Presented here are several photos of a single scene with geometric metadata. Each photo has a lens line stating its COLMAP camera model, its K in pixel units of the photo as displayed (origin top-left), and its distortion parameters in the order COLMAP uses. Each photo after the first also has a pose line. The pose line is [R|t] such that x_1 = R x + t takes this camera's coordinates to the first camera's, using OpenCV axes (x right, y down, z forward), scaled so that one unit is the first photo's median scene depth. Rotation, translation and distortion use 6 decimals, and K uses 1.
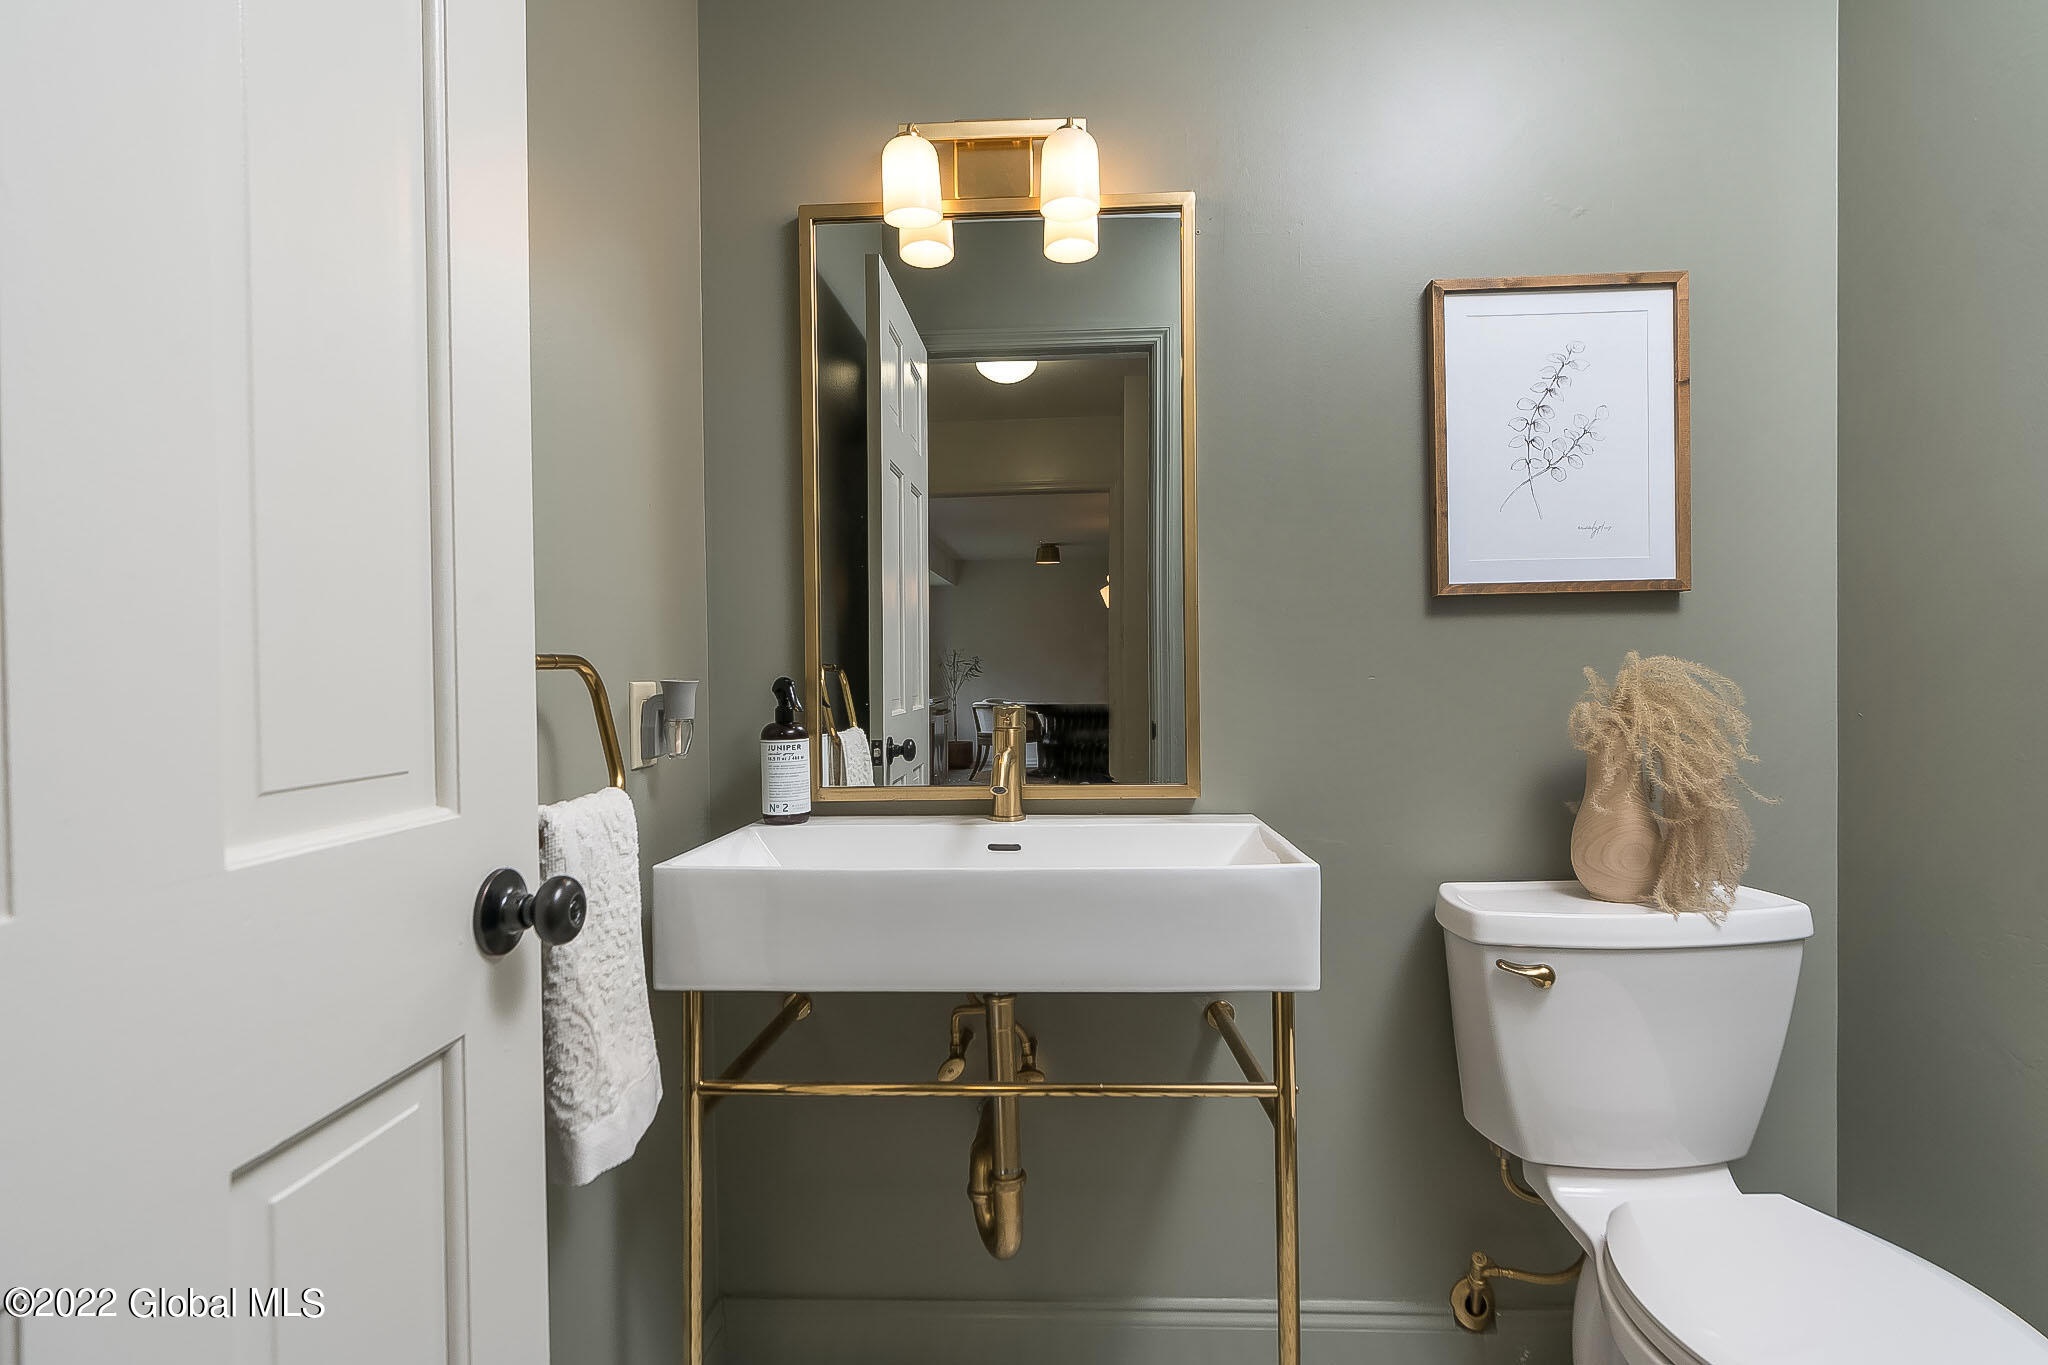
lens RADIAL K [[979.8, 0, 1030.7], [0, 979.8, 686.9], [0, 0, 1]] dist [0.002714, 0.000250]
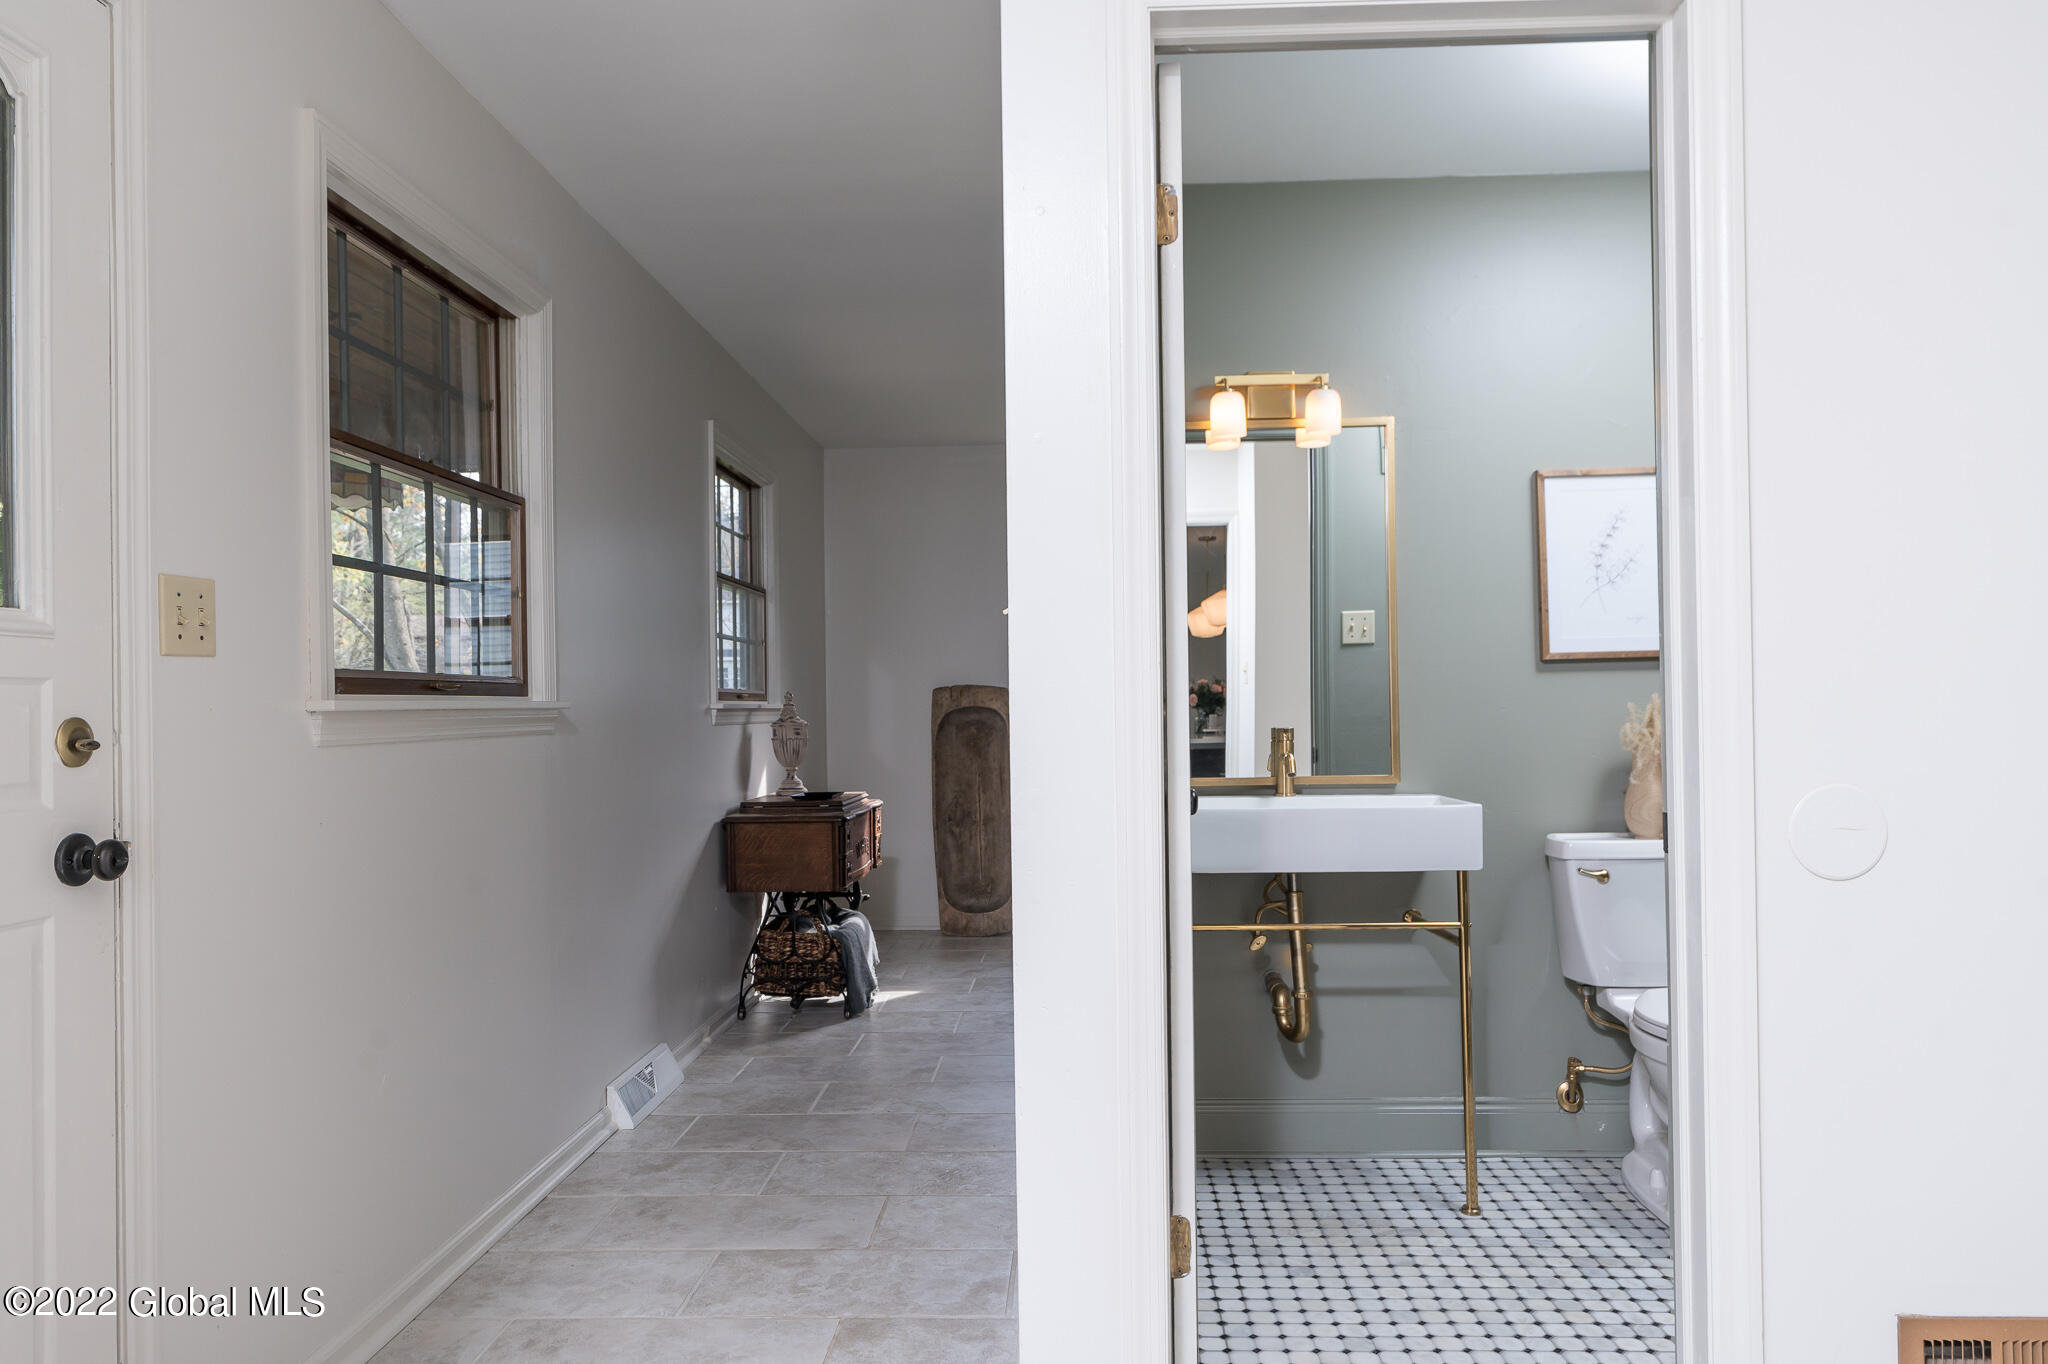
lens RADIAL K [[1350.6, 0, 1020.0], [0, 1350.6, 684.7], [0, 0, 1]] dist [0.004475, 0.000028]
pose [[0.999985, -0.000368, 0.005436, -0.494851], [0.000546, 0.999457, -0.032941, 0.024962], [-0.005421, 0.032943, 0.999443, -1.311521]]
